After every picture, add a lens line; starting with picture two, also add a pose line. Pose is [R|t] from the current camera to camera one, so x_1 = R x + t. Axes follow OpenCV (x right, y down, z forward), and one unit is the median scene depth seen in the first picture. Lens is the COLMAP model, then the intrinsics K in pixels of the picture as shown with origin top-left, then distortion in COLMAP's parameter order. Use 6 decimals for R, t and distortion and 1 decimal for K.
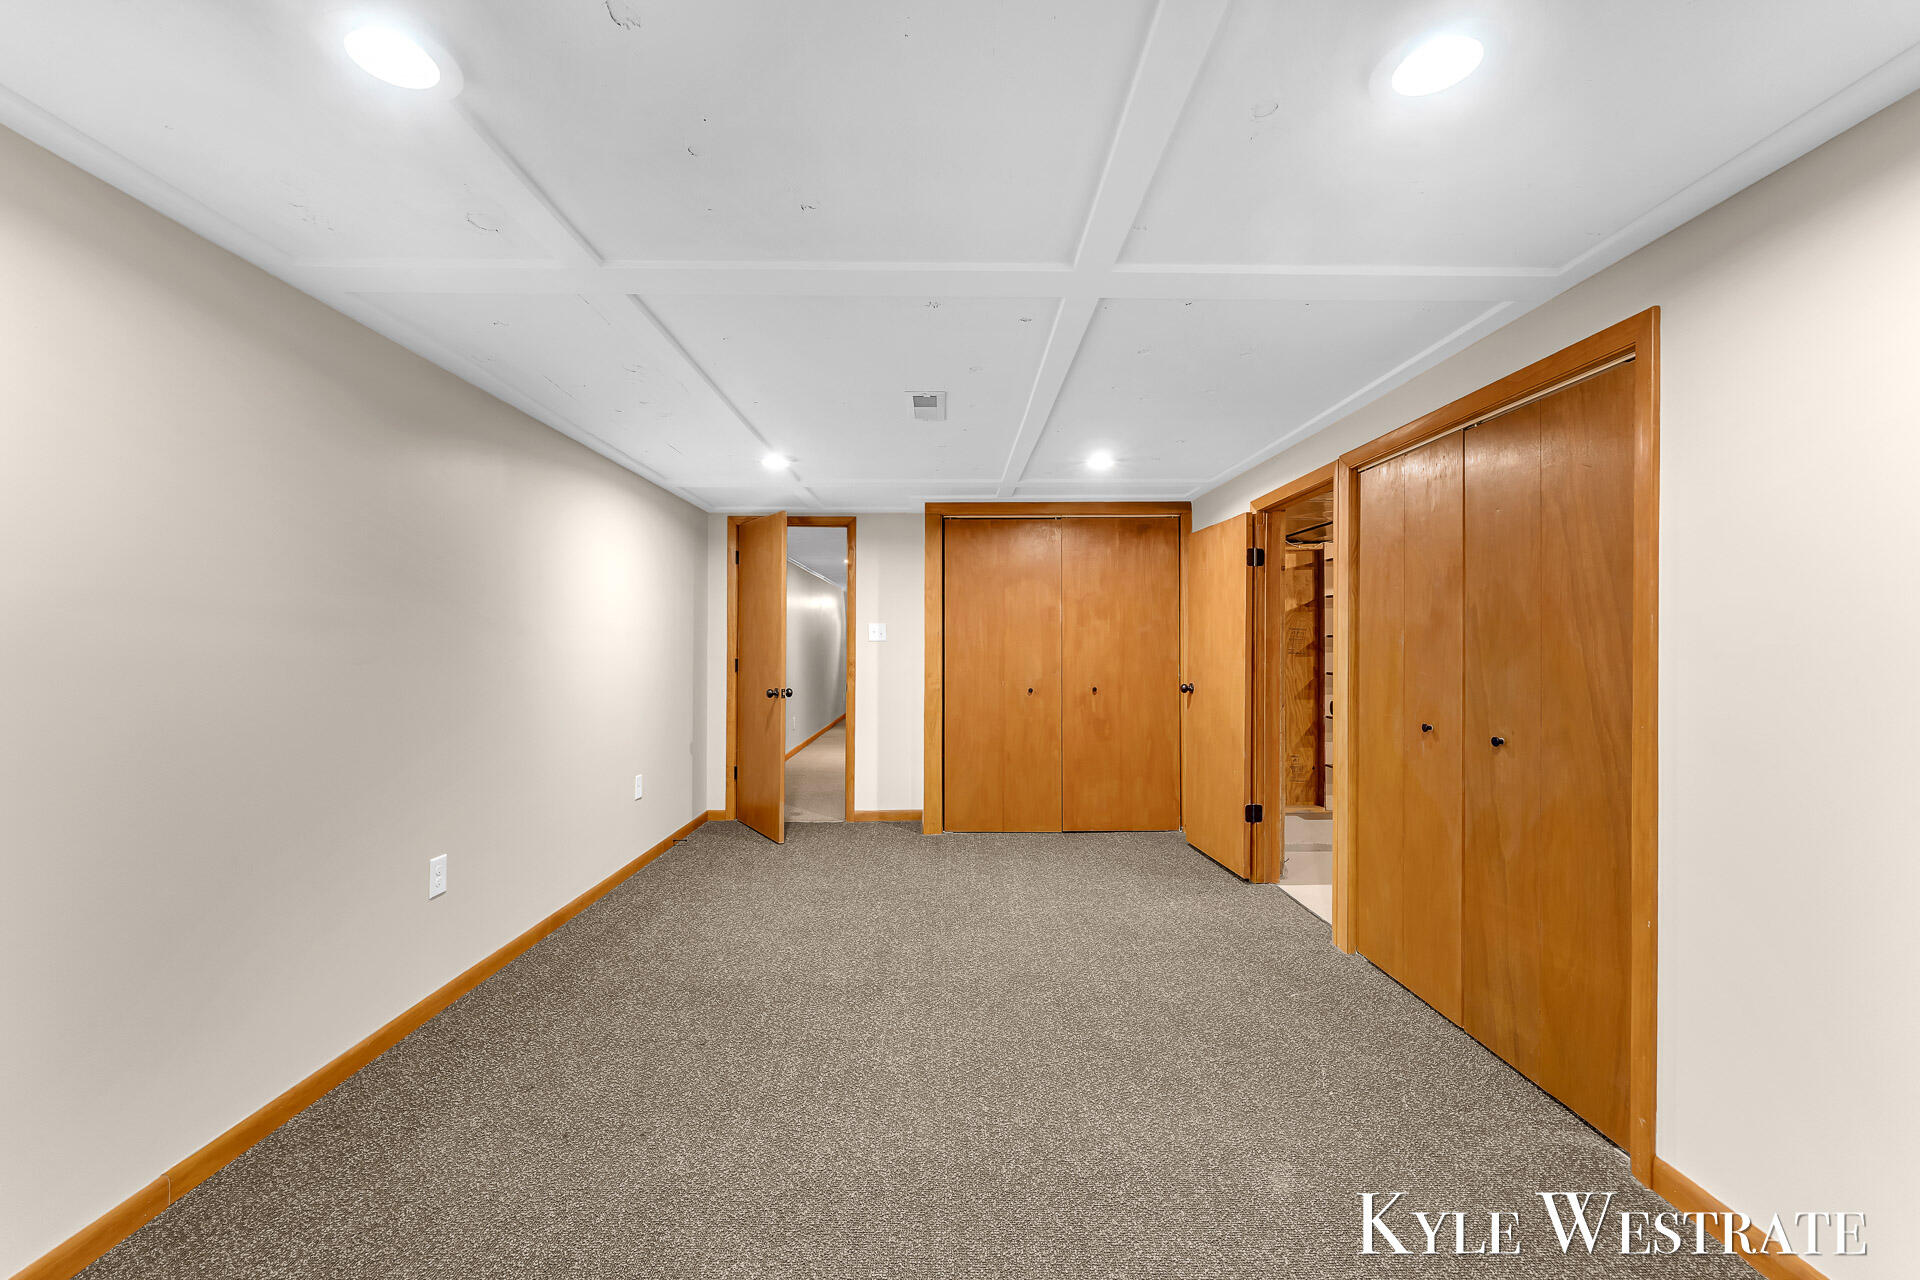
lens RADIAL K [[769.0, 0, 960.0], [0, 769.0, 641.7], [0, 0, 1]] dist [0.000345, -0.000563]
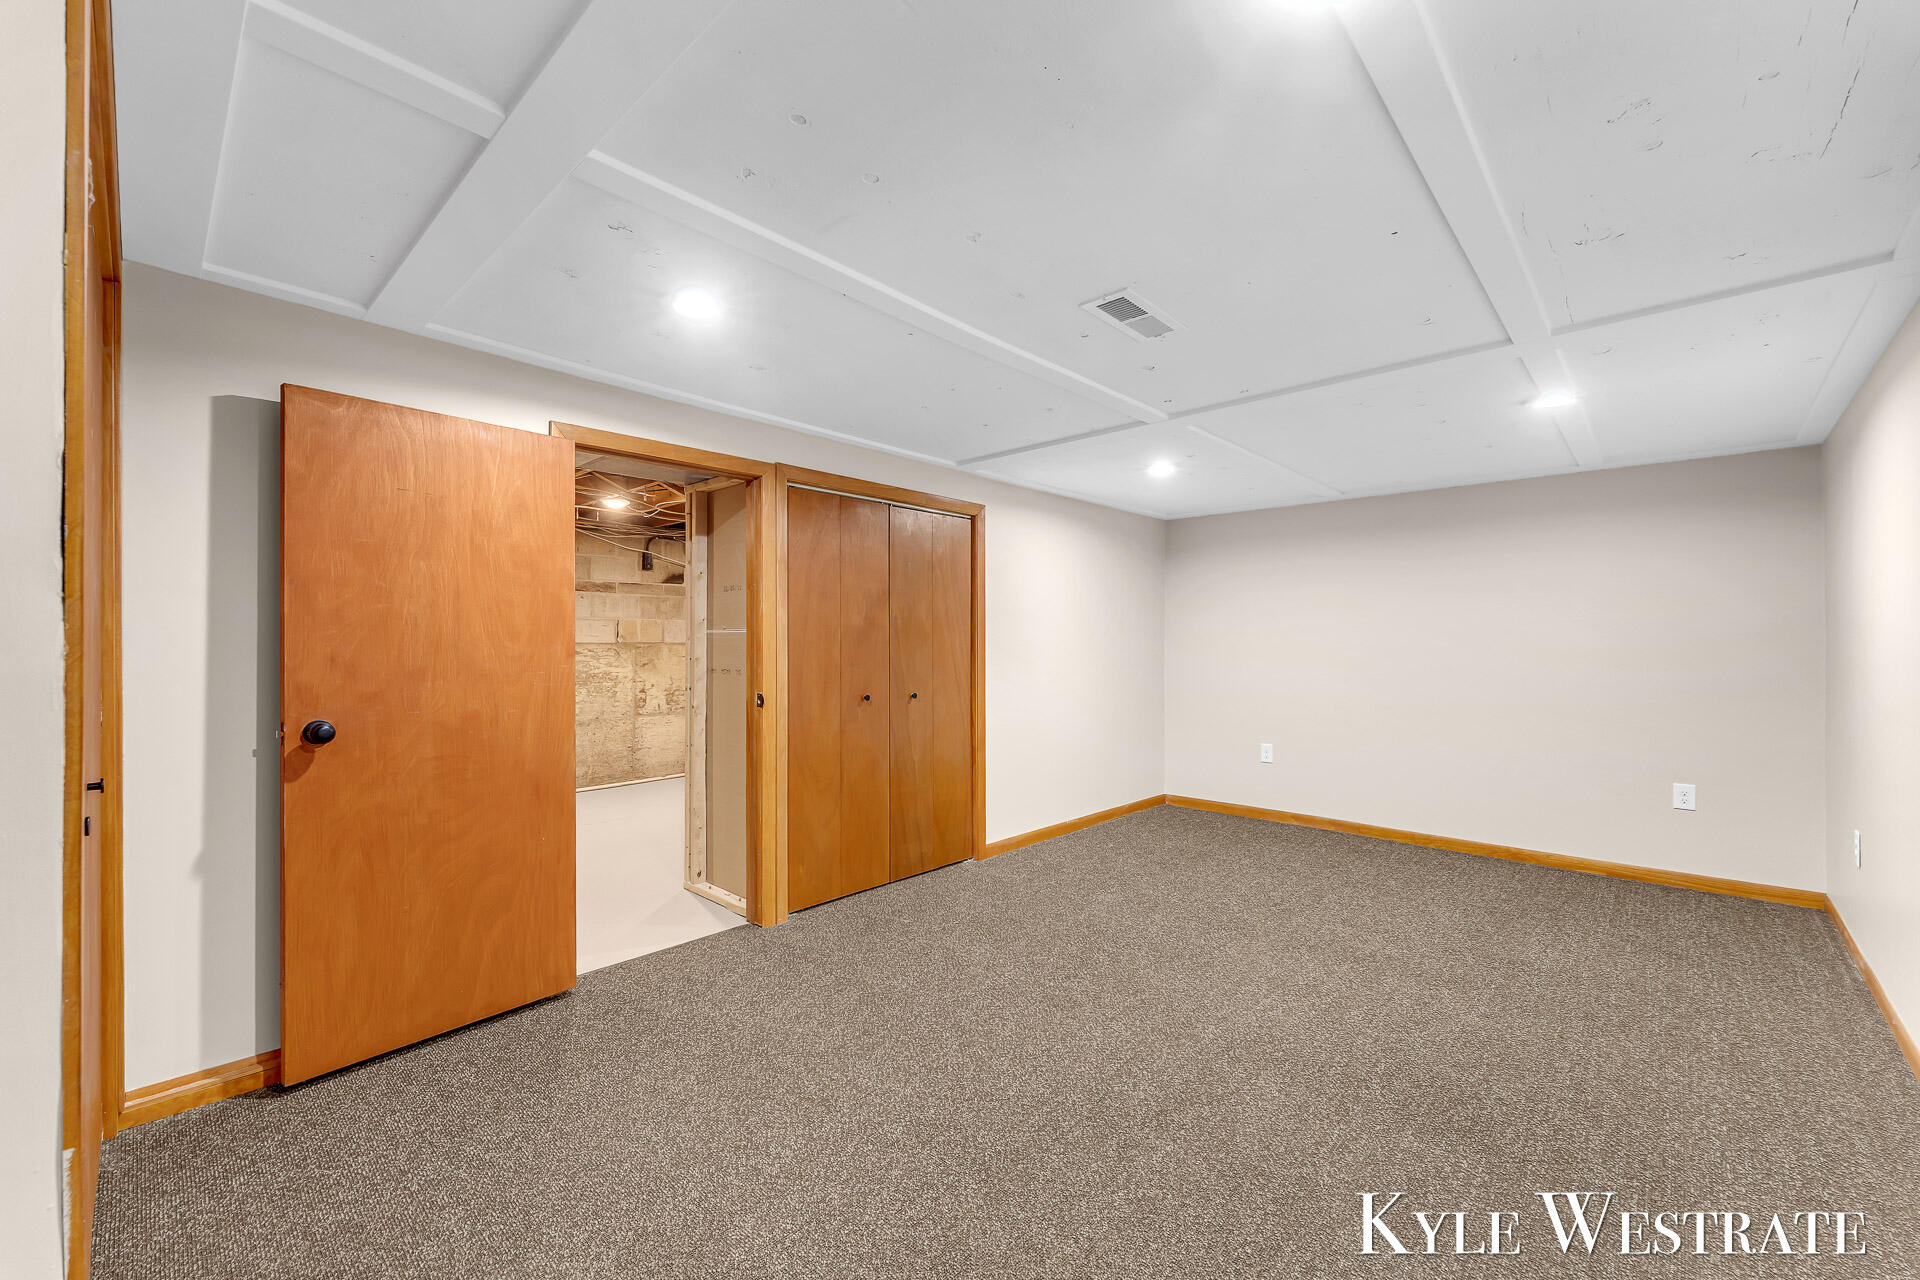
lens RADIAL K [[769.0, 0, 960.7], [0, 769.0, 640.2], [0, 0, 1]] dist [0.000345, -0.000563]
pose [[-0.718012, 0.002083, 0.696028, -0.544468], [-0.000395, 0.999994, -0.003400, 0.008943], [-0.696031, -0.002716, -0.718007, 1.989839]]
